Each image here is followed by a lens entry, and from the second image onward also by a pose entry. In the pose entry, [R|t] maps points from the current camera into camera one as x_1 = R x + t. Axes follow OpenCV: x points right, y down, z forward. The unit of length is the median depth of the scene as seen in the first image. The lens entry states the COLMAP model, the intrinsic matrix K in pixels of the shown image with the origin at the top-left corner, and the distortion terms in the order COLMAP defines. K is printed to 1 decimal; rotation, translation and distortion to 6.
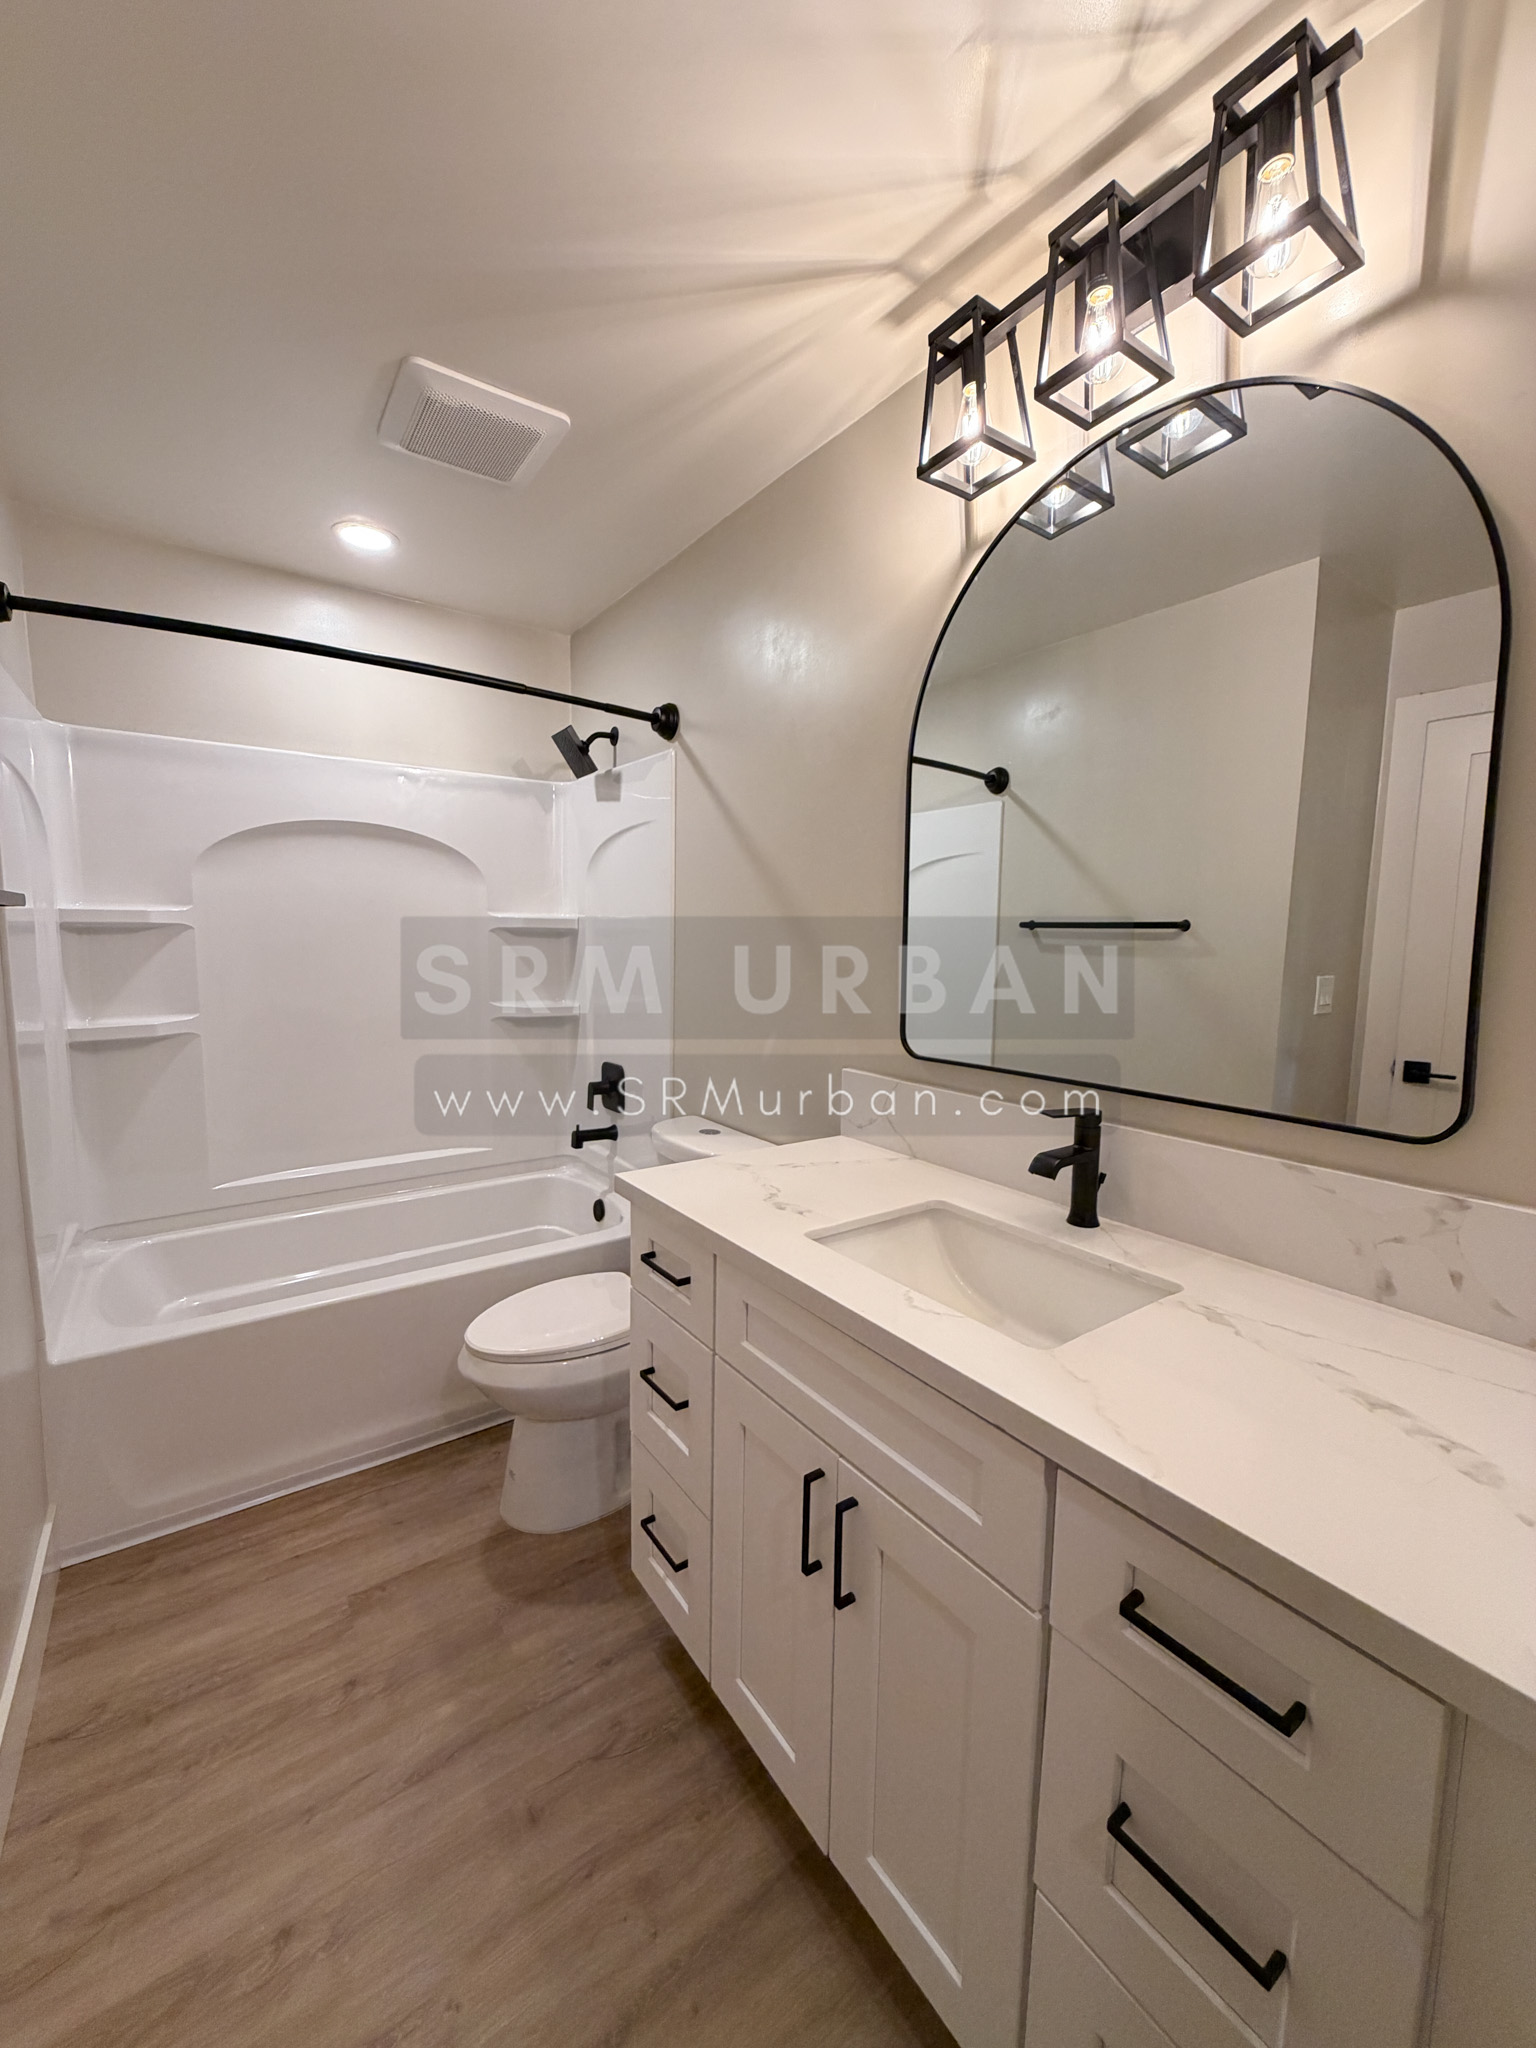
lens RADIAL K [[815.2, 0, 758.8], [0, 815.2, 1019.5], [0, 0, 1]] dist [-0.000407, 0.000429]
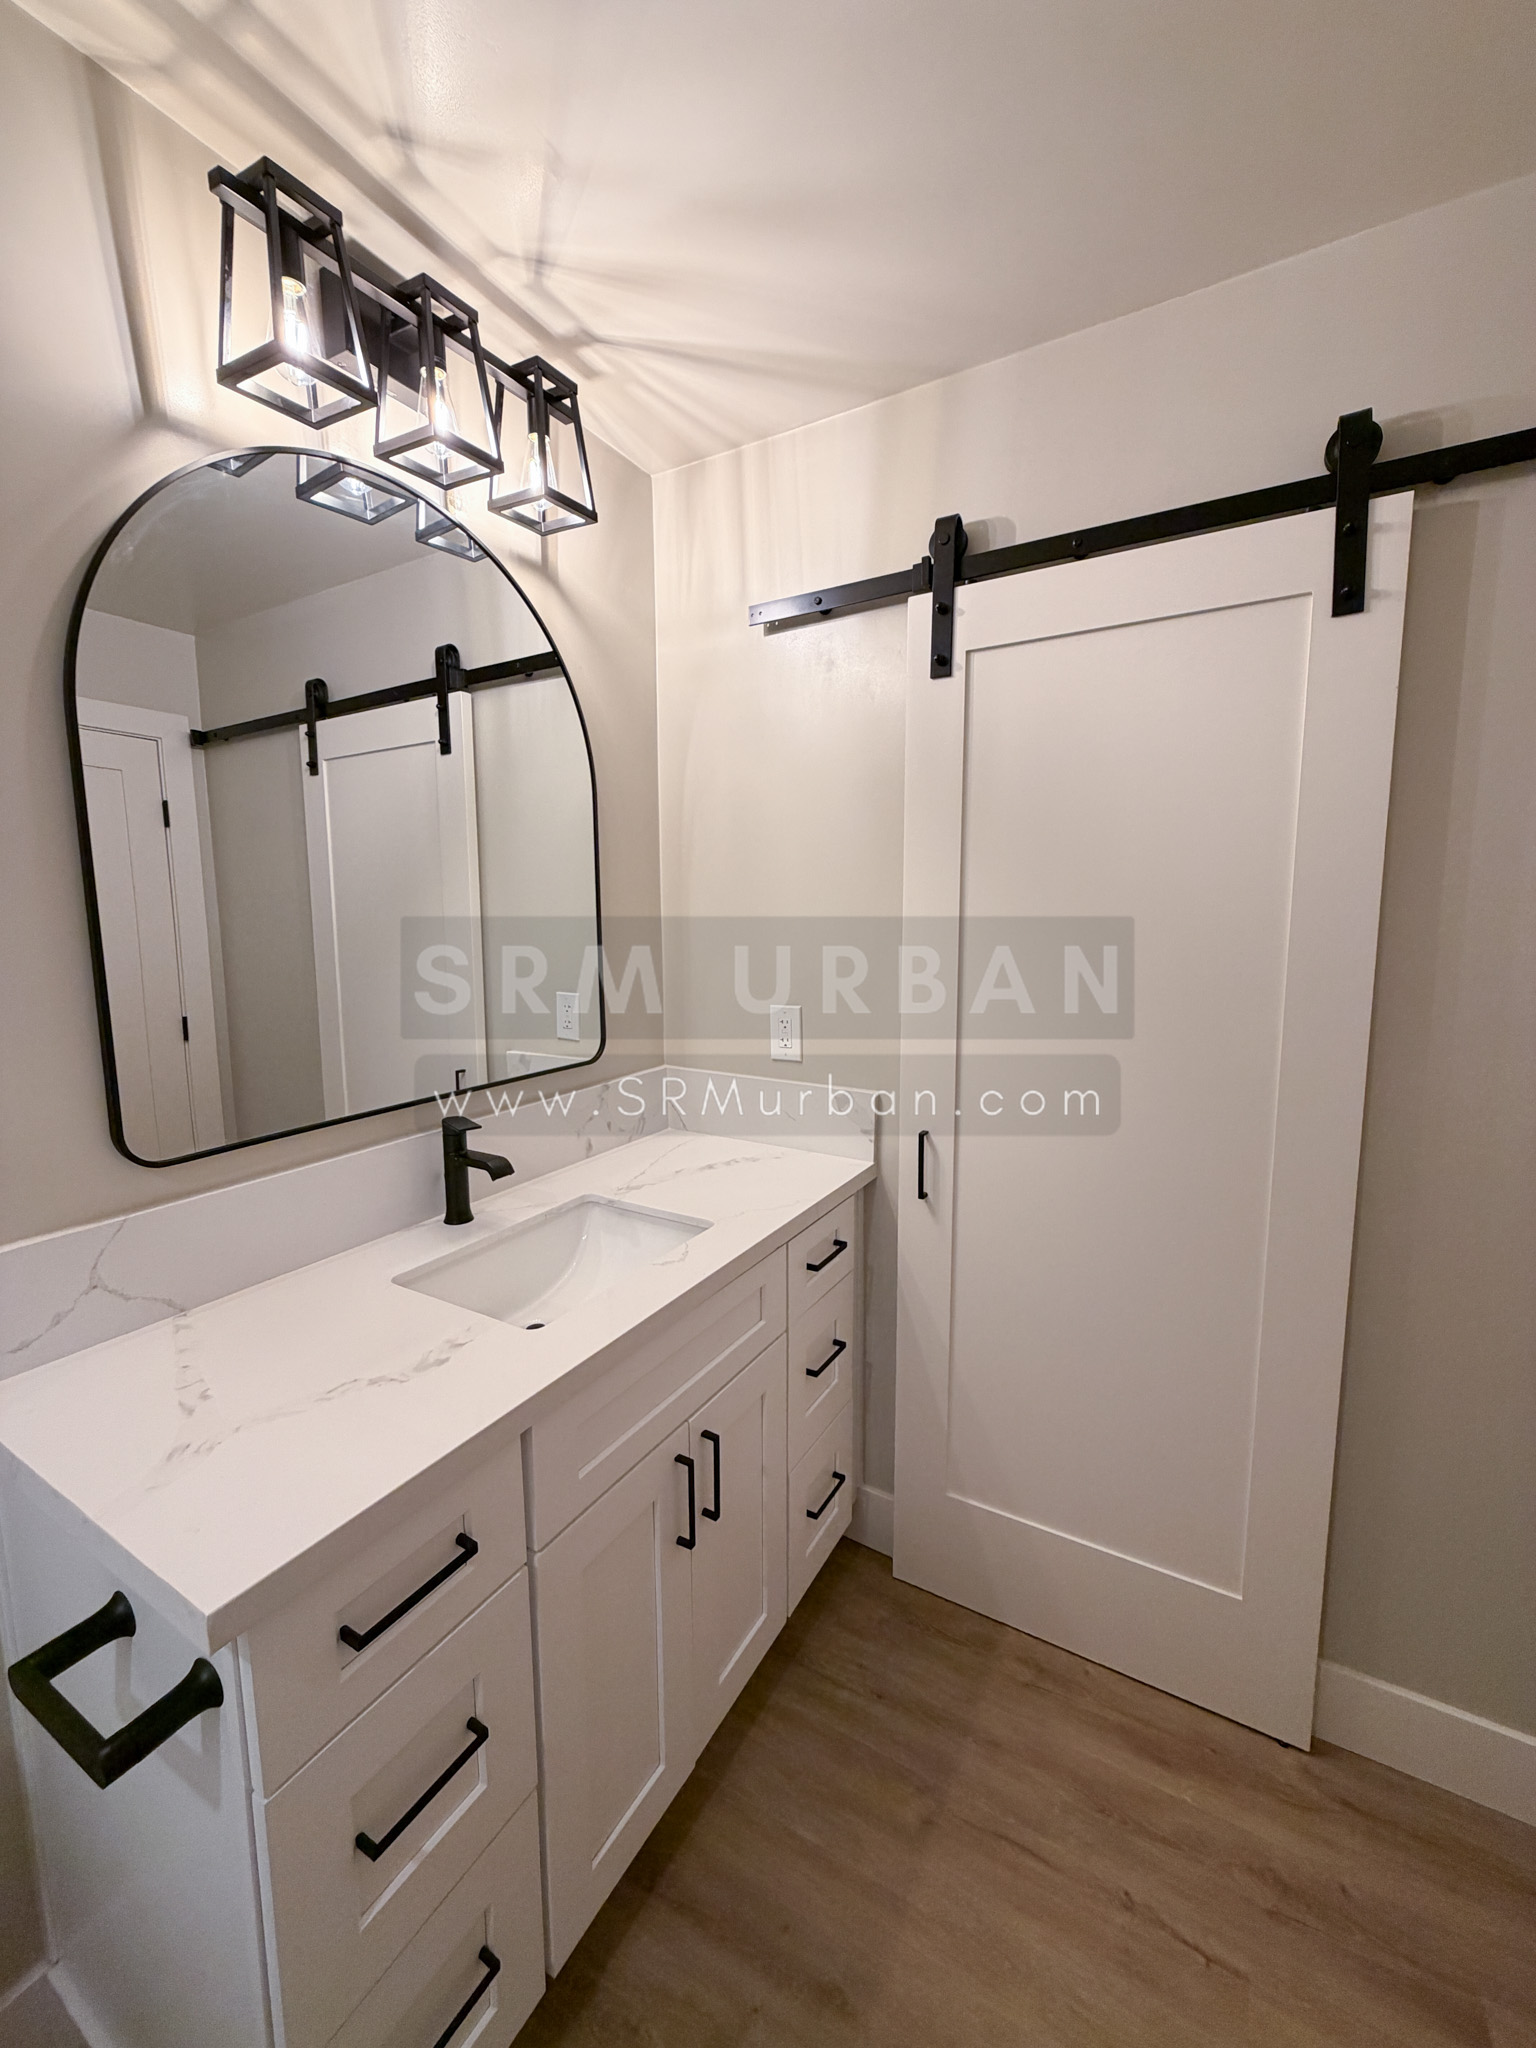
lens RADIAL K [[815.2, 0, 772.0], [0, 815.2, 1024.4], [0, 0, 1]] dist [-0.000407, 0.000429]
pose [[-0.420381, -0.129139, 0.898111, -0.860479], [0.097578, 0.977645, 0.186249, -0.202955], [-0.902085, 0.165931, -0.398382, 1.181515]]
